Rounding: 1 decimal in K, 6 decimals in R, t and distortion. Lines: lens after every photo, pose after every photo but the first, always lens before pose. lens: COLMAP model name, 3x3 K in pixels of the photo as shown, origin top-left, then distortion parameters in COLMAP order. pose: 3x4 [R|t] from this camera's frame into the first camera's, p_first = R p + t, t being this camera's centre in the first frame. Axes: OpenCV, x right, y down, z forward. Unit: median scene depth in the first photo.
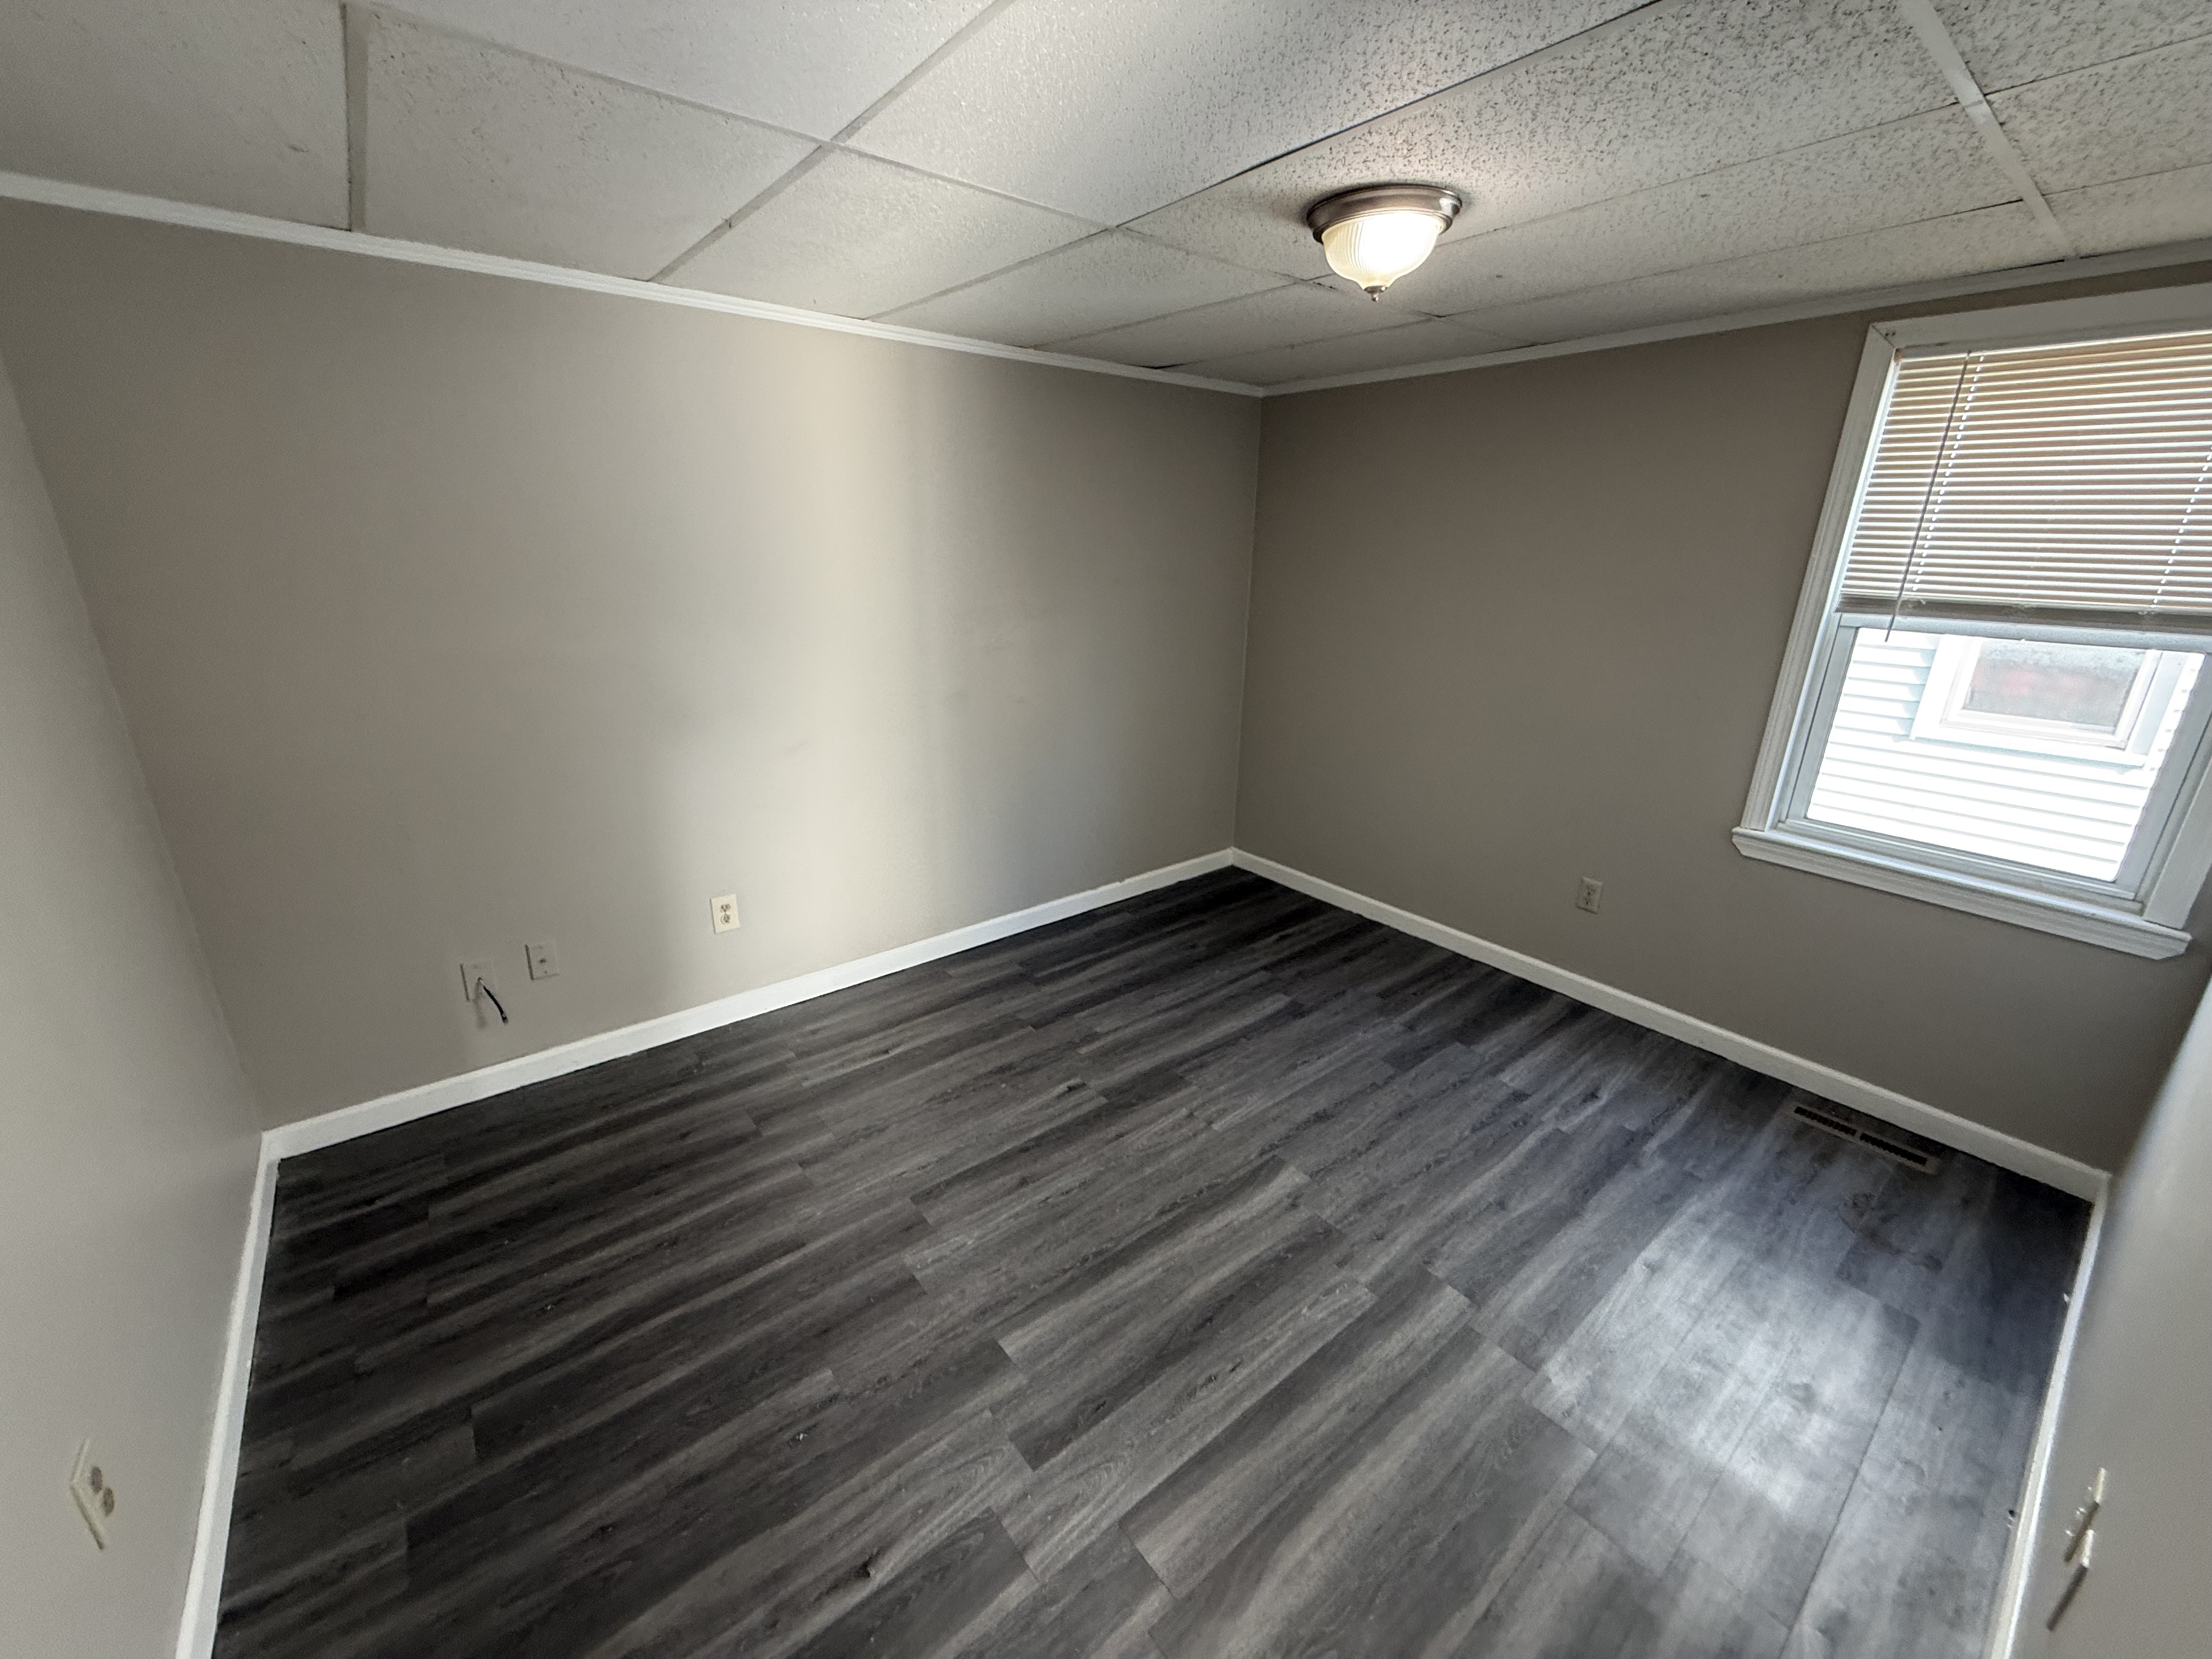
lens RADIAL K [[880.2, 0, 1099.8], [0, 880.2, 828.0], [0, 0, 1]] dist [0.000002, 0.000294]
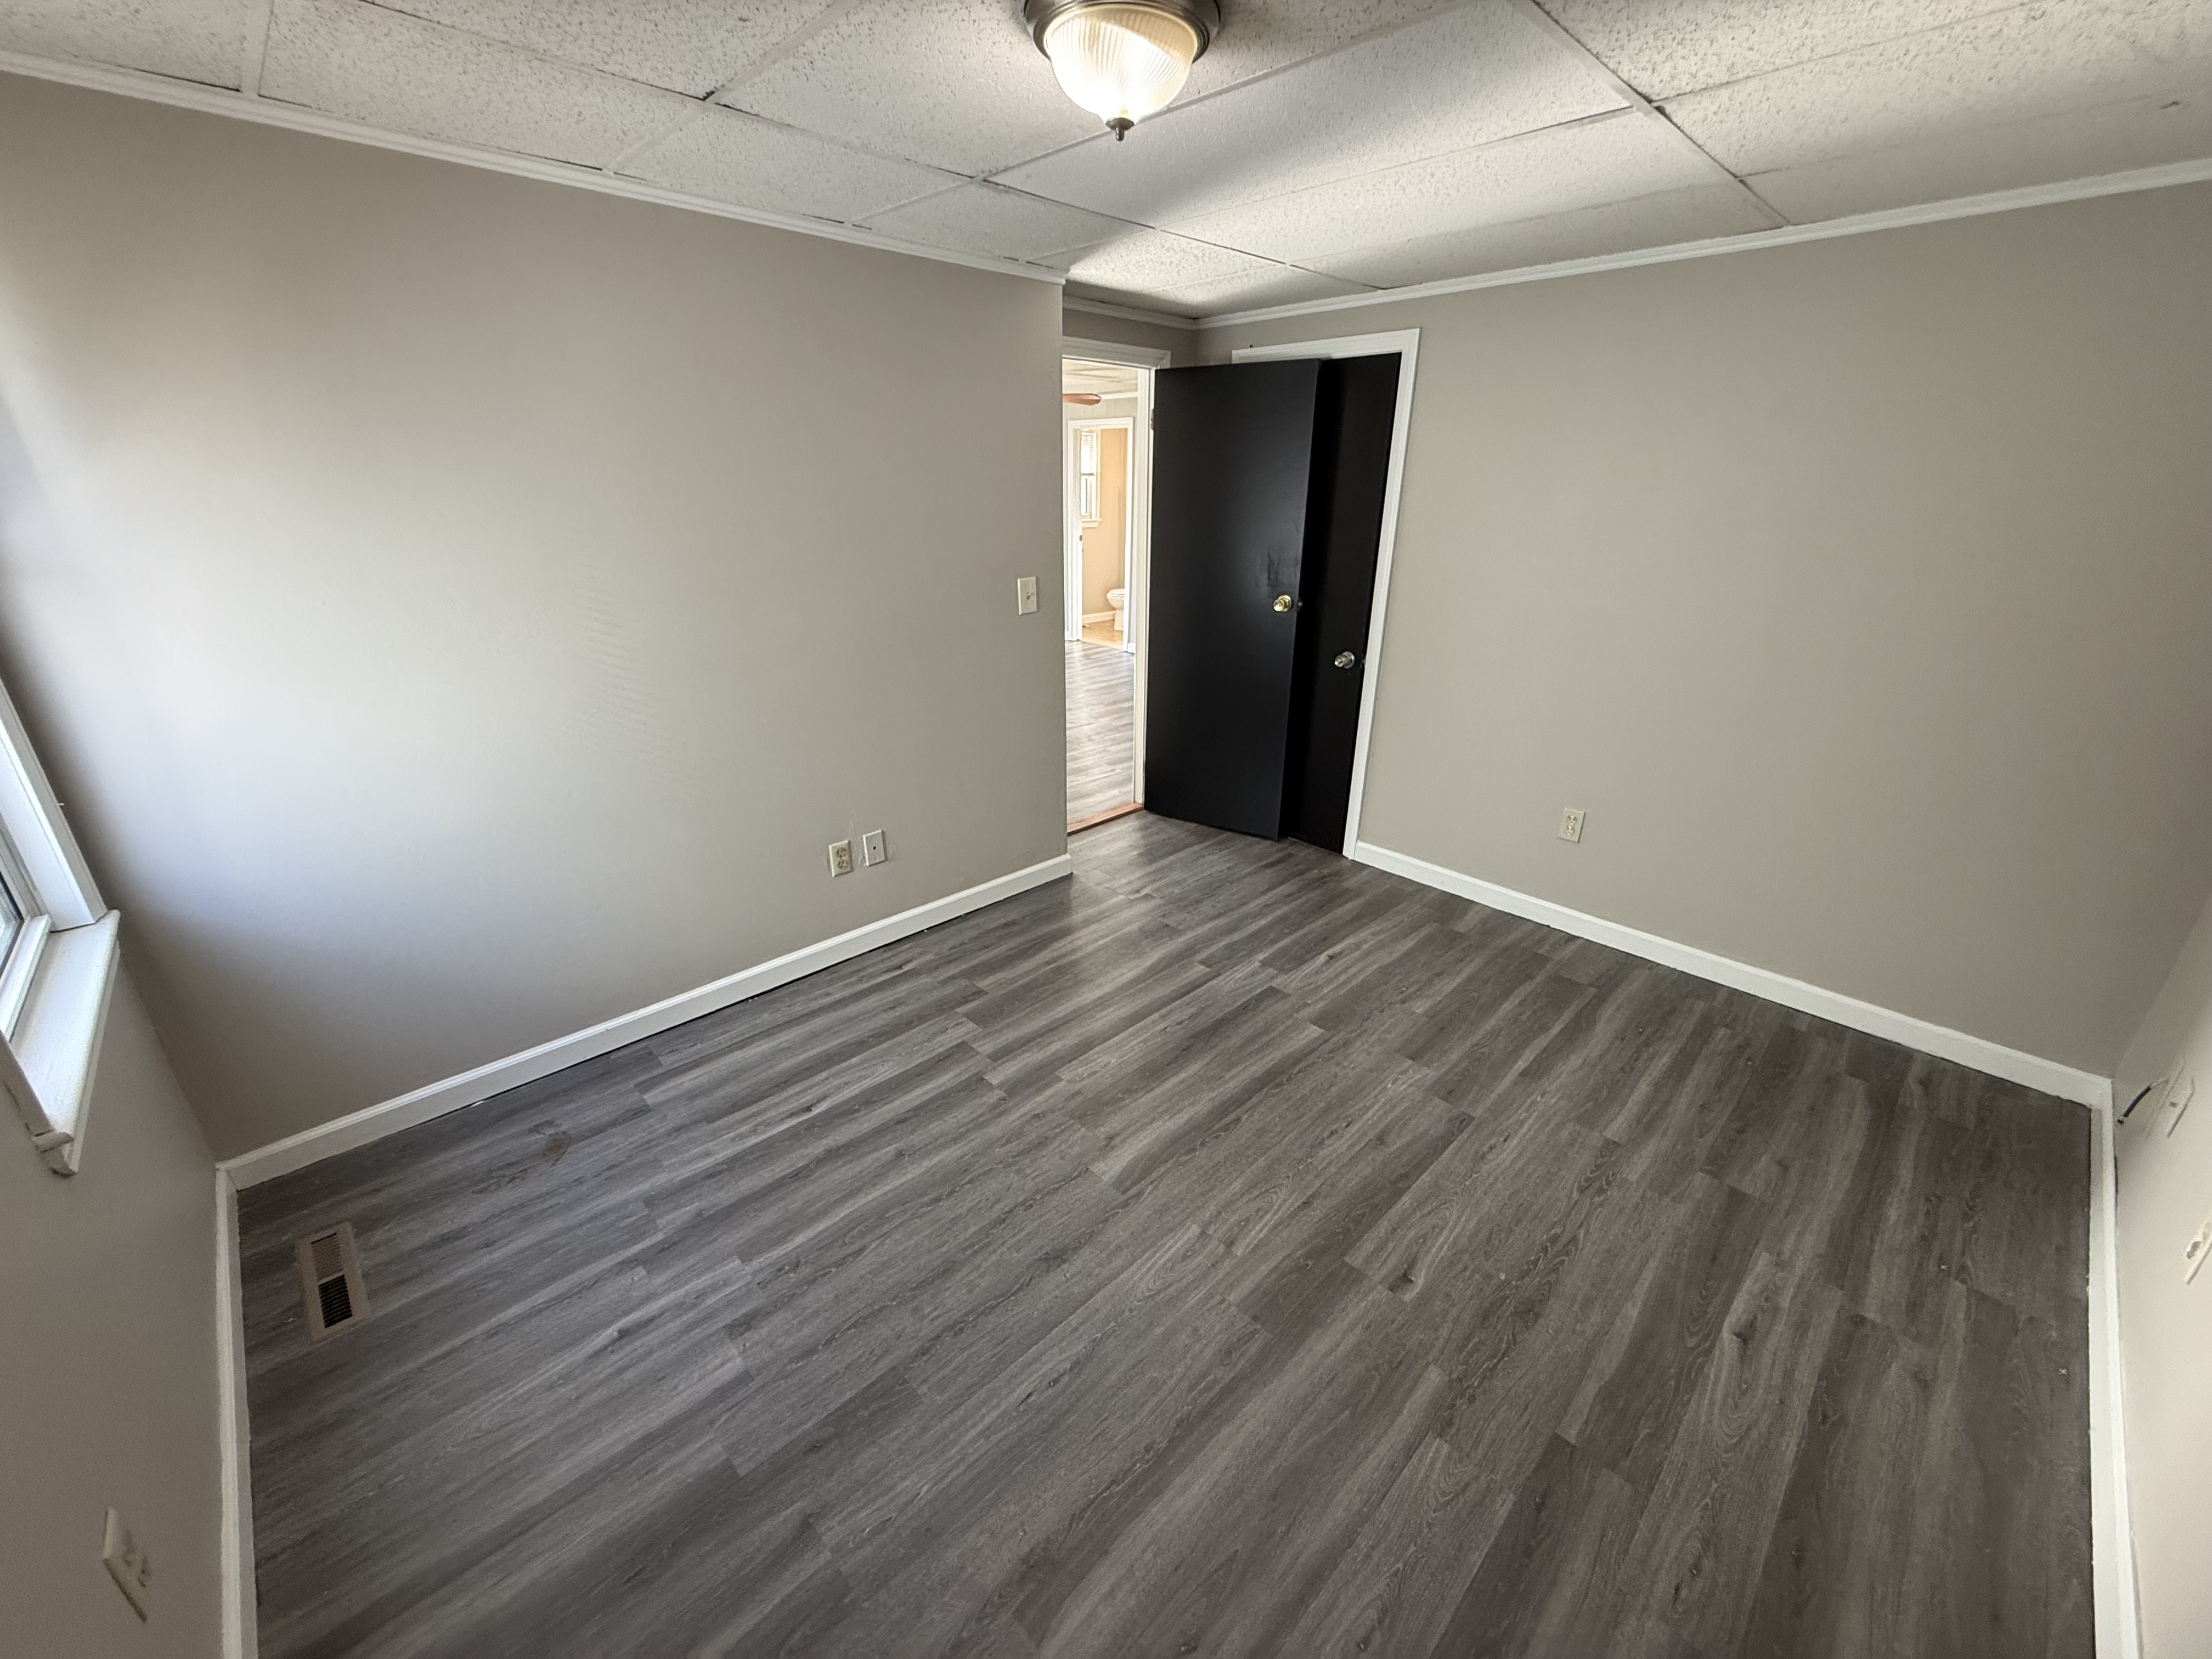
lens RADIAL K [[880.2, 0, 1099.8], [0, 880.2, 828.0], [0, 0, 1]] dist [0.000002, 0.000294]
pose [[-0.995484, 0.016507, -0.093489, 0.306528], [-0.047269, 0.767829, 0.638909, -0.470326], [0.082330, 0.640442, -0.763581, 1.471924]]
